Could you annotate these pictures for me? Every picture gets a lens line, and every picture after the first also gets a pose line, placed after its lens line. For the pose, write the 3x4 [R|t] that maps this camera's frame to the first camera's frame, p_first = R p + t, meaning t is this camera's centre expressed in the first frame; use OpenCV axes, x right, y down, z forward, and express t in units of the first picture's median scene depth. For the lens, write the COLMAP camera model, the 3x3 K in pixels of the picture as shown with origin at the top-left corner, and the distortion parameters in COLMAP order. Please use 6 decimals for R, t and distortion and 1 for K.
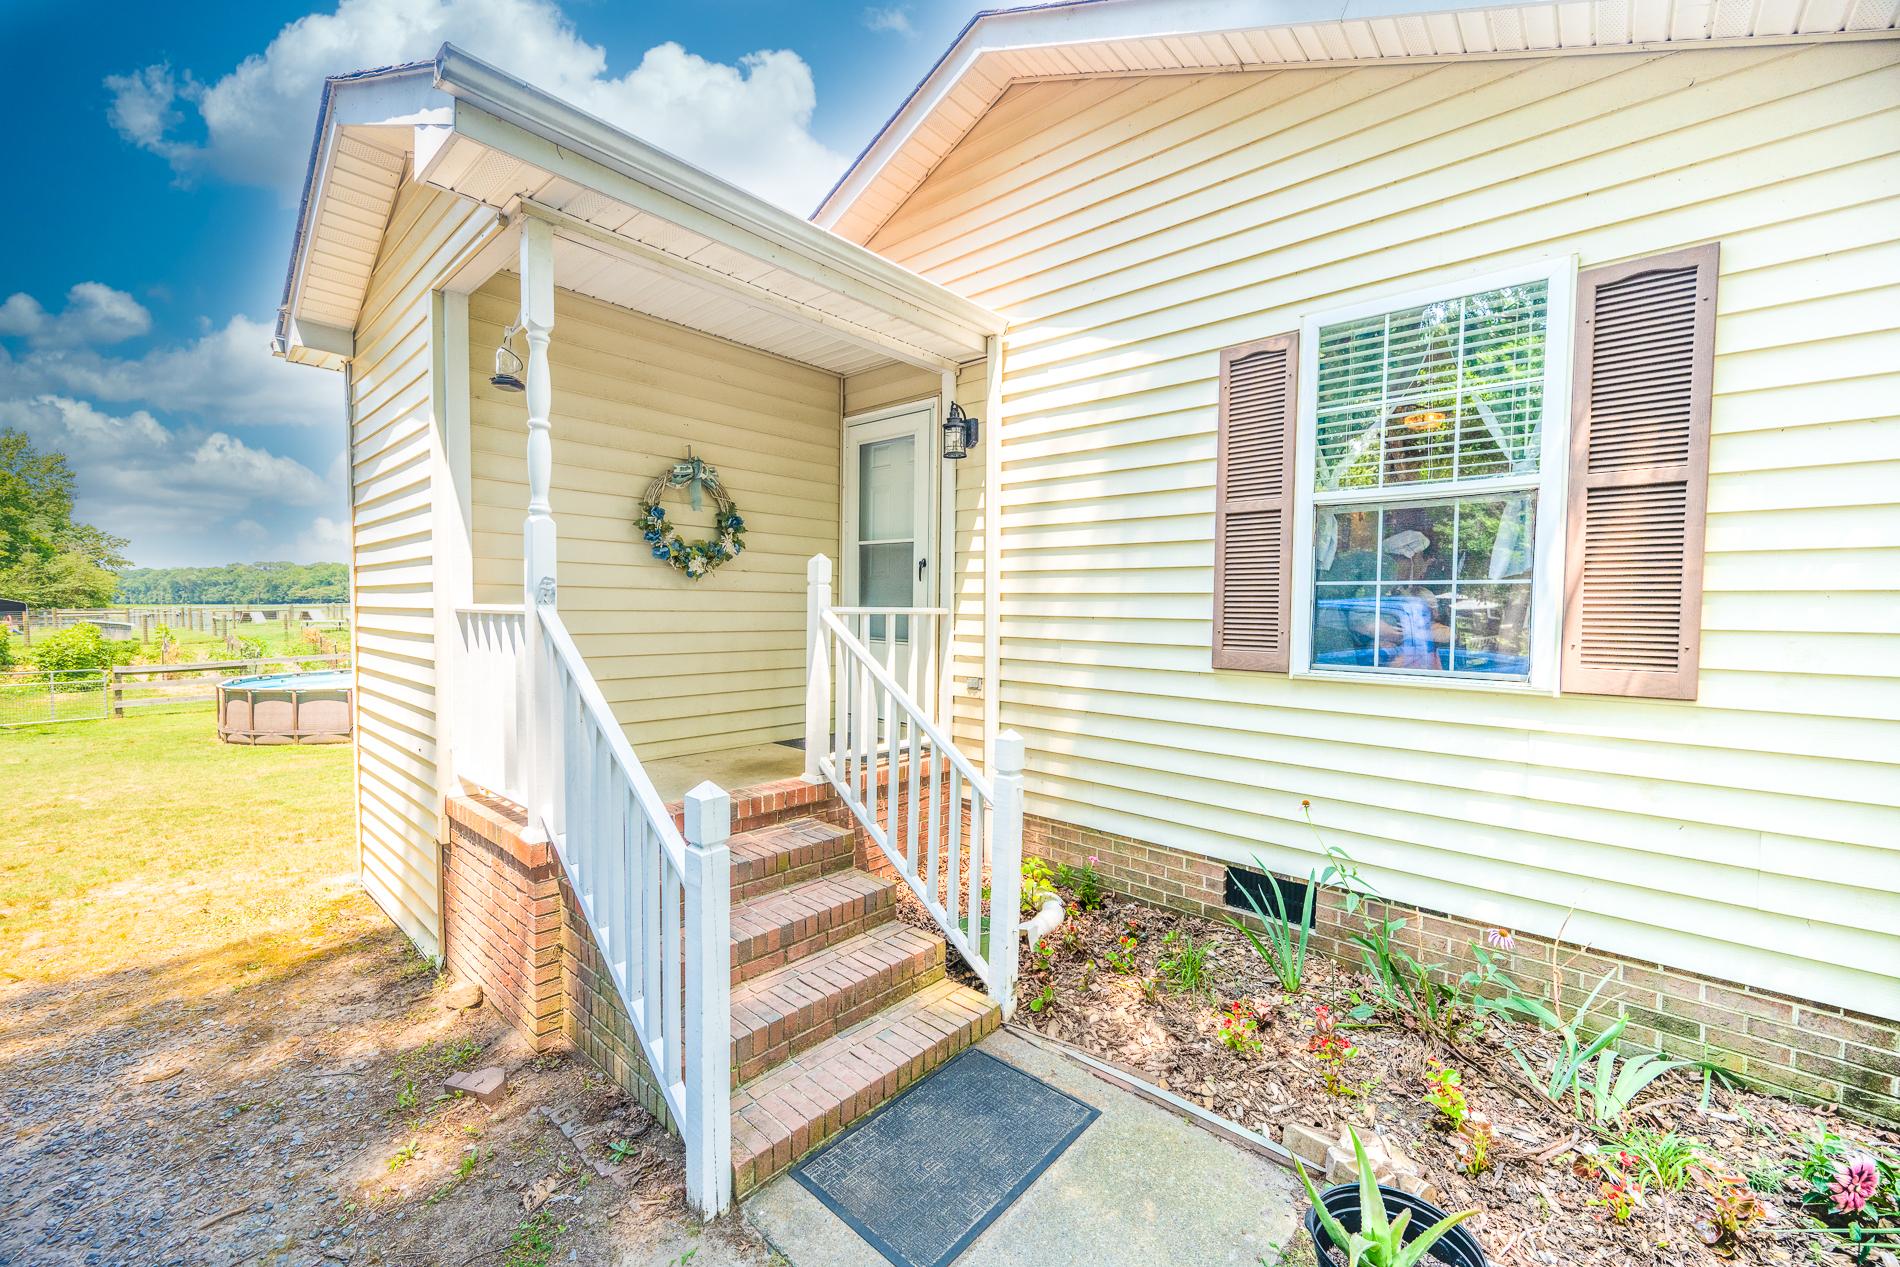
lens RADIAL K [[773.5, 0, 1017.9], [0, 773.5, 653.2], [0, 0, 1]] dist [-0.000393, 0.000234]
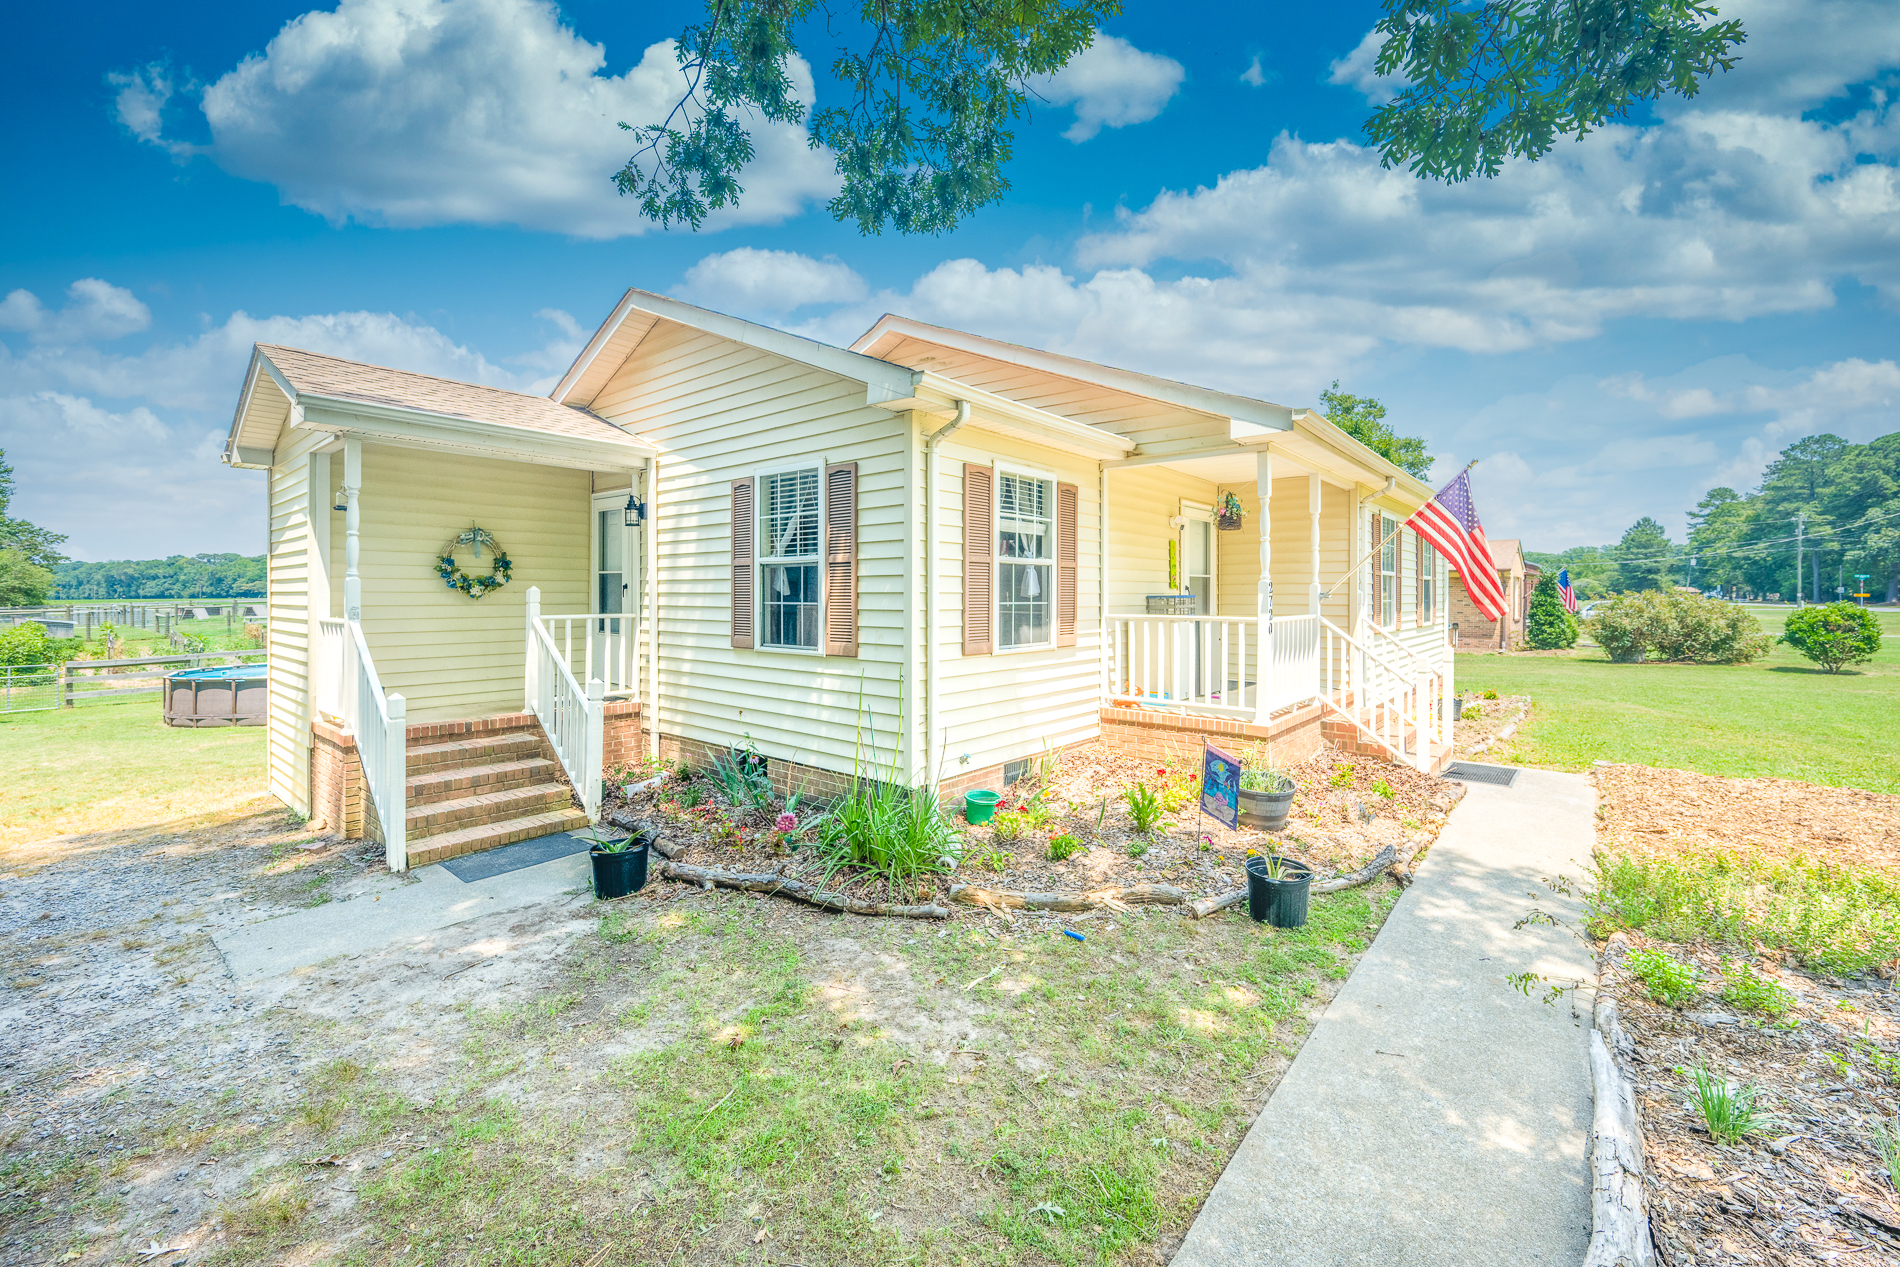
lens RADIAL K [[773.5, 0, 1013.4], [0, 773.5, 608.5], [0, 0, 1]] dist [-0.000393, 0.000234]
pose [[0.999348, -0.010638, 0.034501, 0.778755], [0.012028, 0.999113, -0.040348, 0.009239], [-0.034041, 0.040737, 0.998590, -0.812488]]
